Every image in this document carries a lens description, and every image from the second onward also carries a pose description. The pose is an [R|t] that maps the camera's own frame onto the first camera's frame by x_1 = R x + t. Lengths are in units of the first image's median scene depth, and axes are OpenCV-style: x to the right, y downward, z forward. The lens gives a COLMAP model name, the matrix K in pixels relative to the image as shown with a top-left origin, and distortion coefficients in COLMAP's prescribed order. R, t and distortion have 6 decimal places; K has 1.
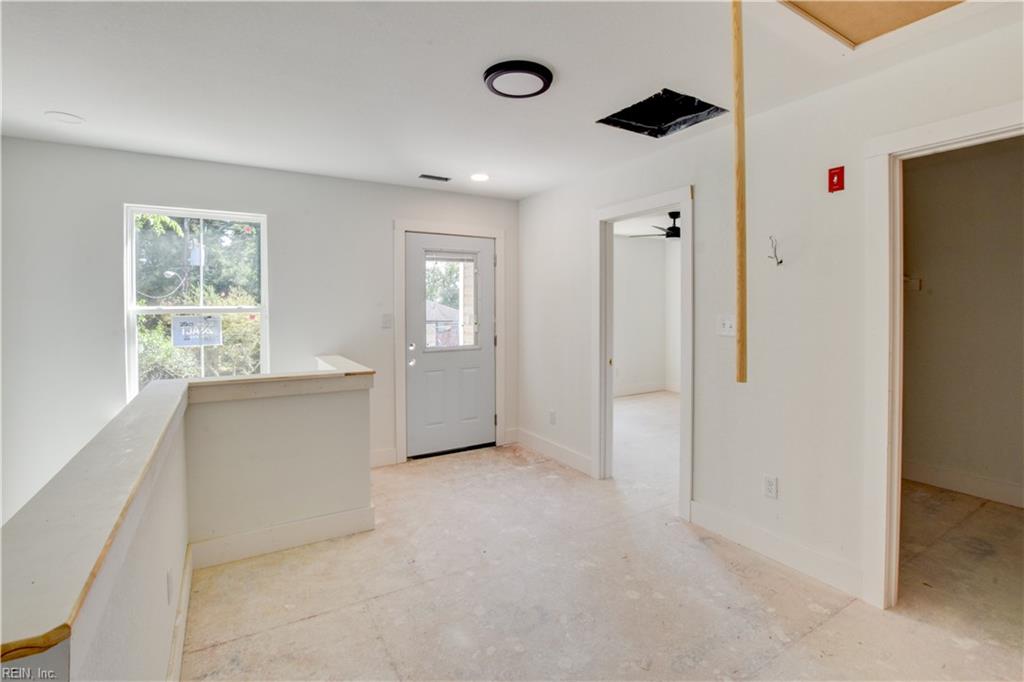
lens RADIAL K [[475.7, 0, 515.5], [0, 475.7, 297.6], [0, 0, 1]] dist [-0.023957, 0.001249]
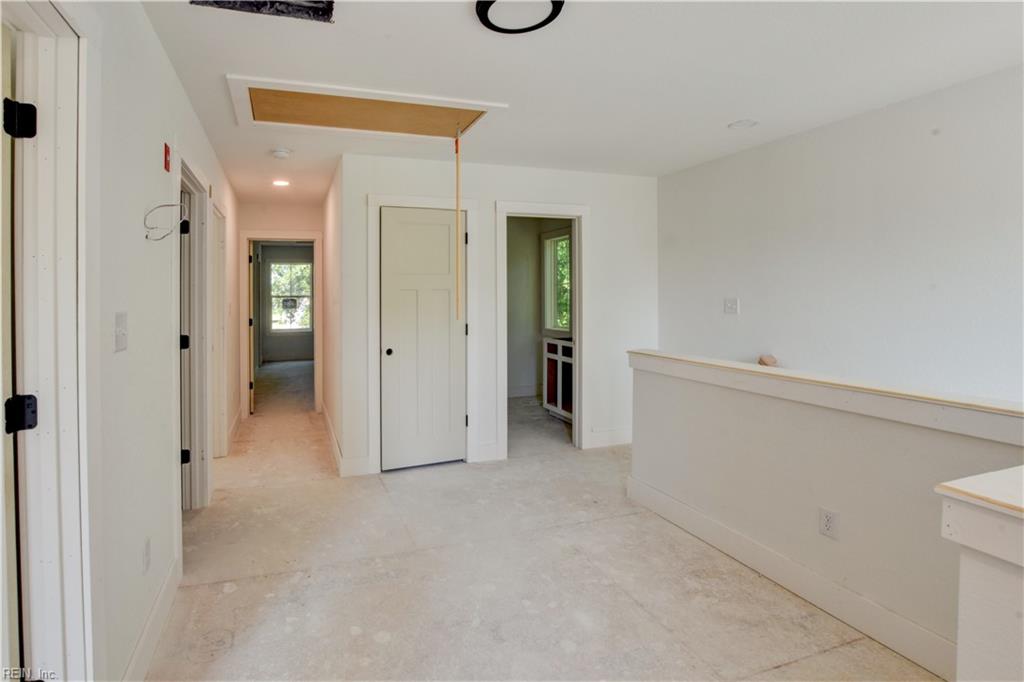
lens RADIAL K [[475.7, 0, 515.5], [0, 475.7, 297.6], [0, 0, 1]] dist [-0.023957, 0.001249]
pose [[-0.996050, 0.002890, 0.088750, -0.058837], [0.002077, 0.999955, -0.009250, 0.049160], [-0.088772, -0.009029, -0.996011, 1.899115]]
